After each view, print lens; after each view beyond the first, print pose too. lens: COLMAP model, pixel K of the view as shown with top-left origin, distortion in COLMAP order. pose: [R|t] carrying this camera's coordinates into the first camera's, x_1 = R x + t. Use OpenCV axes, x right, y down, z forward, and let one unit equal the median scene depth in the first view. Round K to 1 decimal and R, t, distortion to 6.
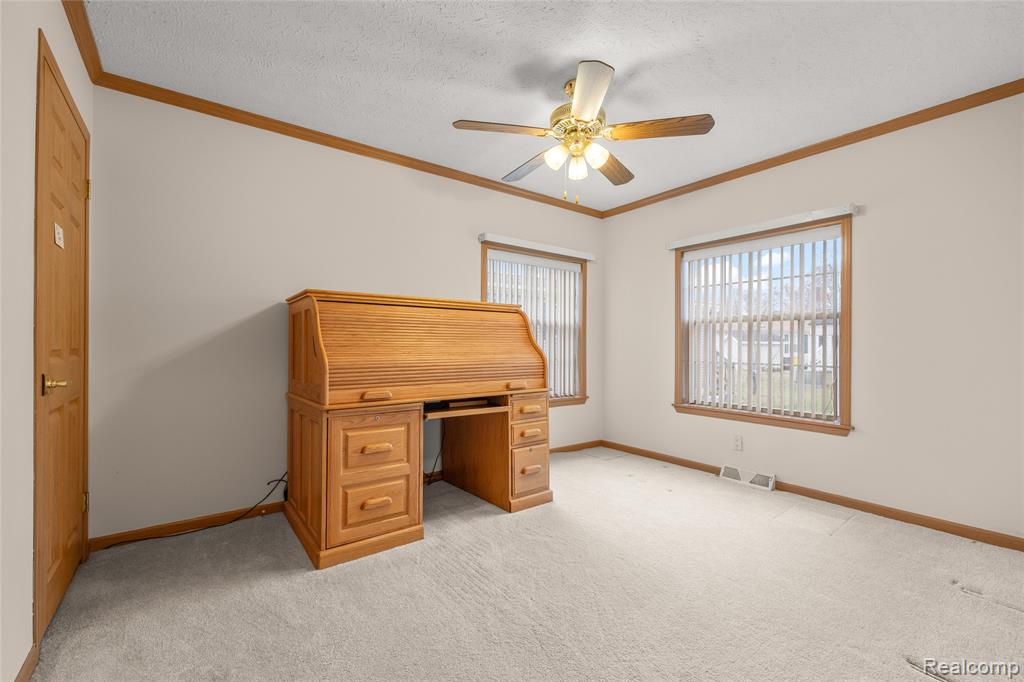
lens RADIAL K [[426.7, 0, 509.3], [0, 426.7, 345.4], [0, 0, 1]] dist [0.001048, 0.000063]
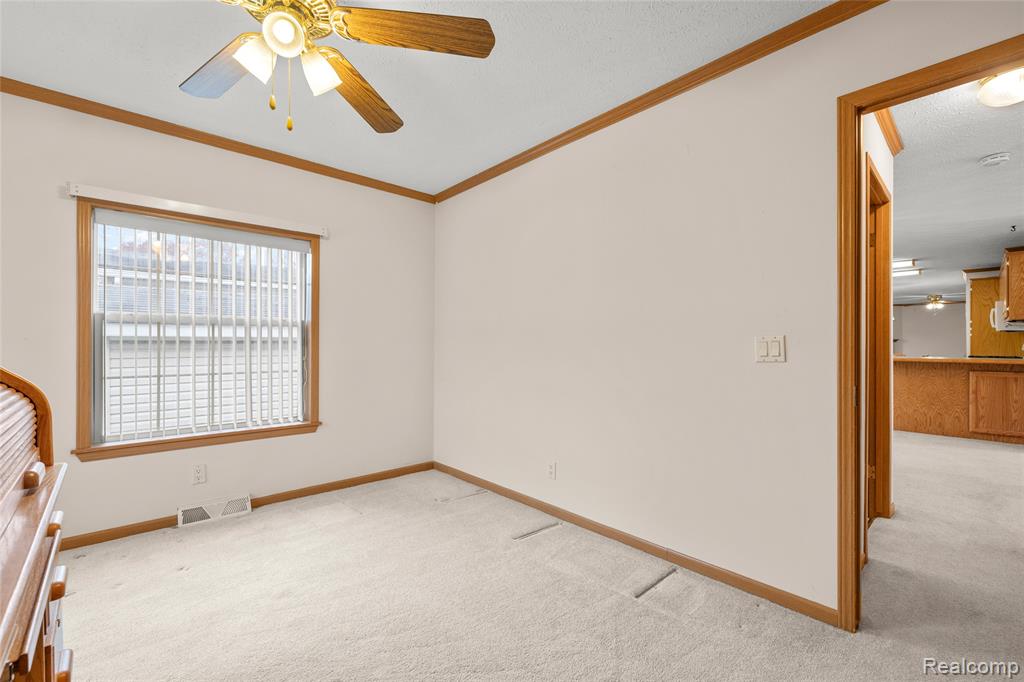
lens RADIAL K [[426.7, 0, 509.3], [0, 426.7, 345.4], [0, 0, 1]] dist [0.001048, 0.000063]
pose [[-0.095948, -0.004693, 0.995375, -0.362070], [0.000084, 0.999989, 0.004722, -0.019890], [-0.995386, 0.000537, -0.095946, 0.565975]]
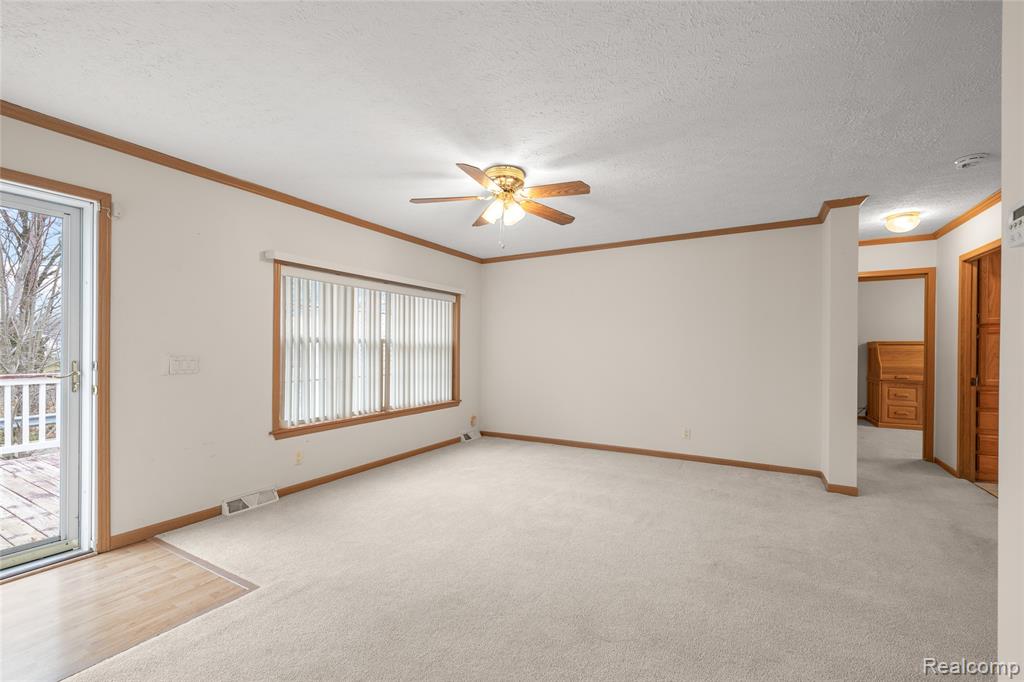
lens RADIAL K [[430.8, 0, 513.8], [0, 430.8, 352.3], [0, 0, 1]] dist [0.000437, 0.000087]
pose [[-0.377147, 0.000396, 0.926153, -0.641628], [0.017004, 0.999834, 0.006497, -0.028580], [-0.925997, 0.018199, -0.377091, 0.898870]]
